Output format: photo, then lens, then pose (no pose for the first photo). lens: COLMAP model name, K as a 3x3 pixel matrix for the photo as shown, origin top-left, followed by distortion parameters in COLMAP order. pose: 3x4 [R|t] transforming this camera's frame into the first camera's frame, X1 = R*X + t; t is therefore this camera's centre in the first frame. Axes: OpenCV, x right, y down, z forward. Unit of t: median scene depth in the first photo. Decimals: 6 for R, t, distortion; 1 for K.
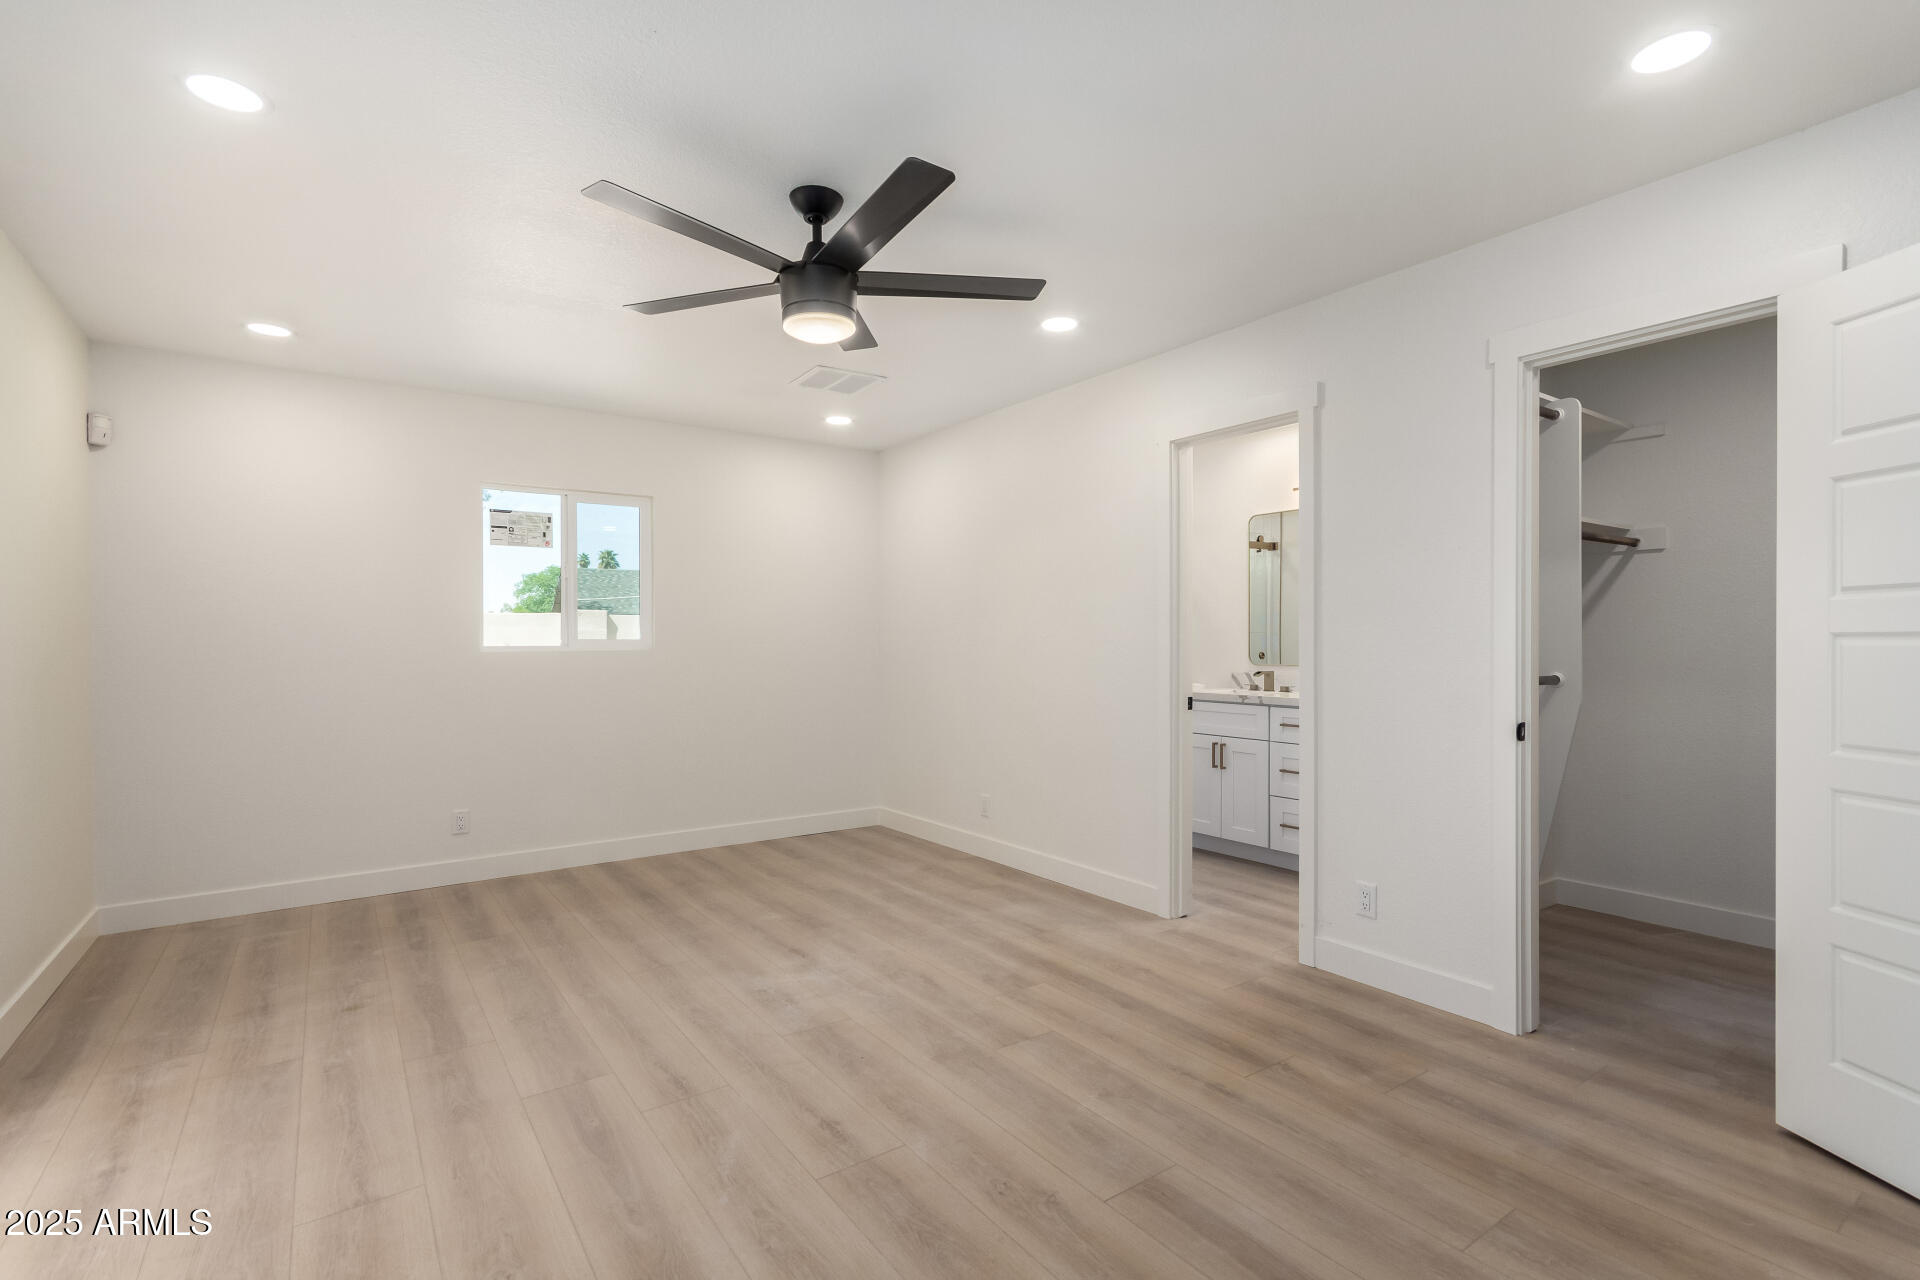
lens RADIAL K [[892.4, 0, 968.4], [0, 892.4, 647.1], [0, 0, 1]] dist [0.001812, 0.001599]
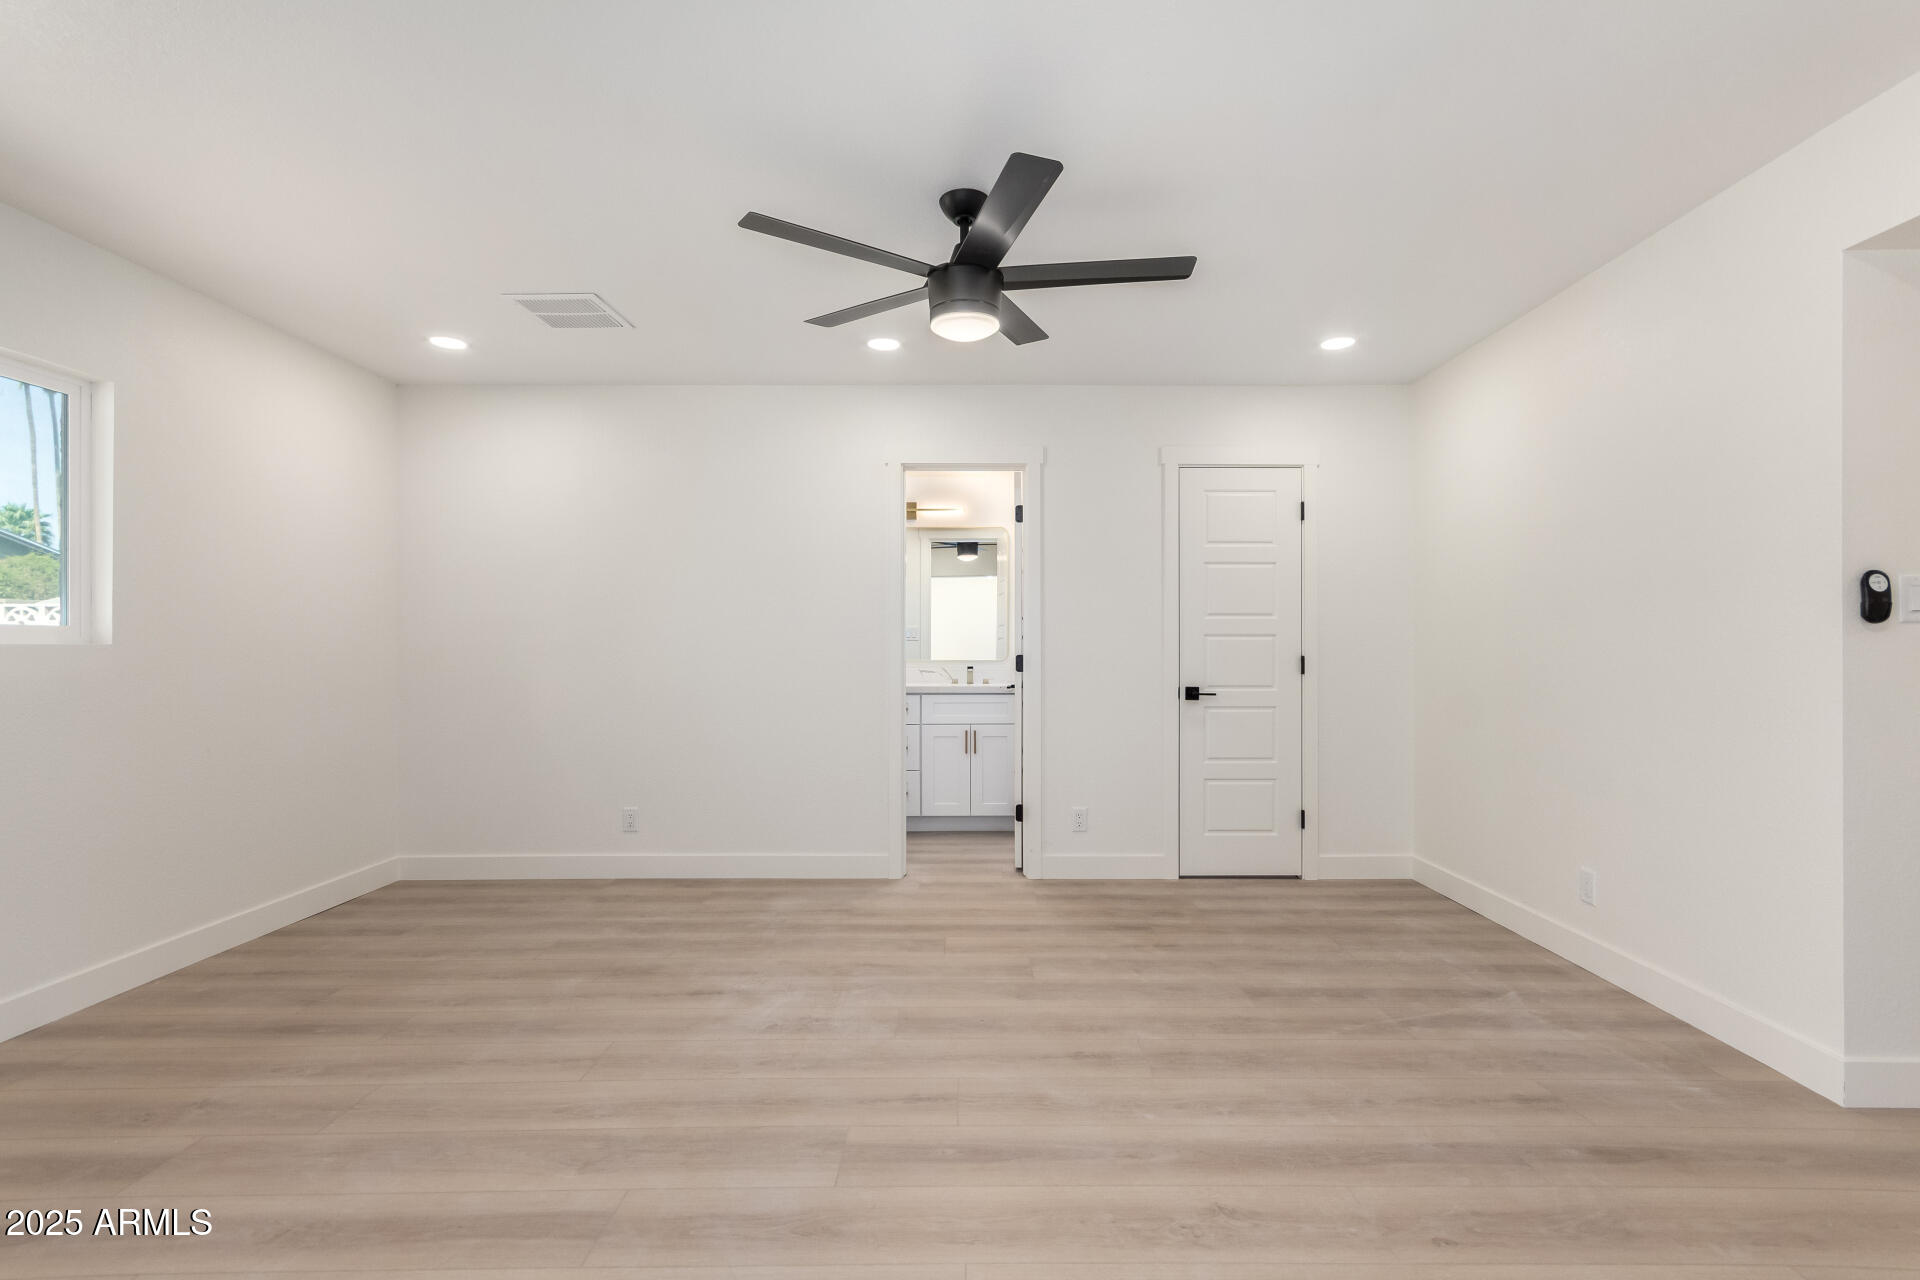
lens RADIAL K [[892.4, 0, 968.4], [0, 892.4, 647.1], [0, 0, 1]] dist [0.001812, 0.001599]
pose [[0.578585, 0.000692, 0.815622, -0.771617], [0.004393, 0.999982, -0.003965, 0.013696], [-0.815610, 0.005877, 0.578572, 0.303212]]
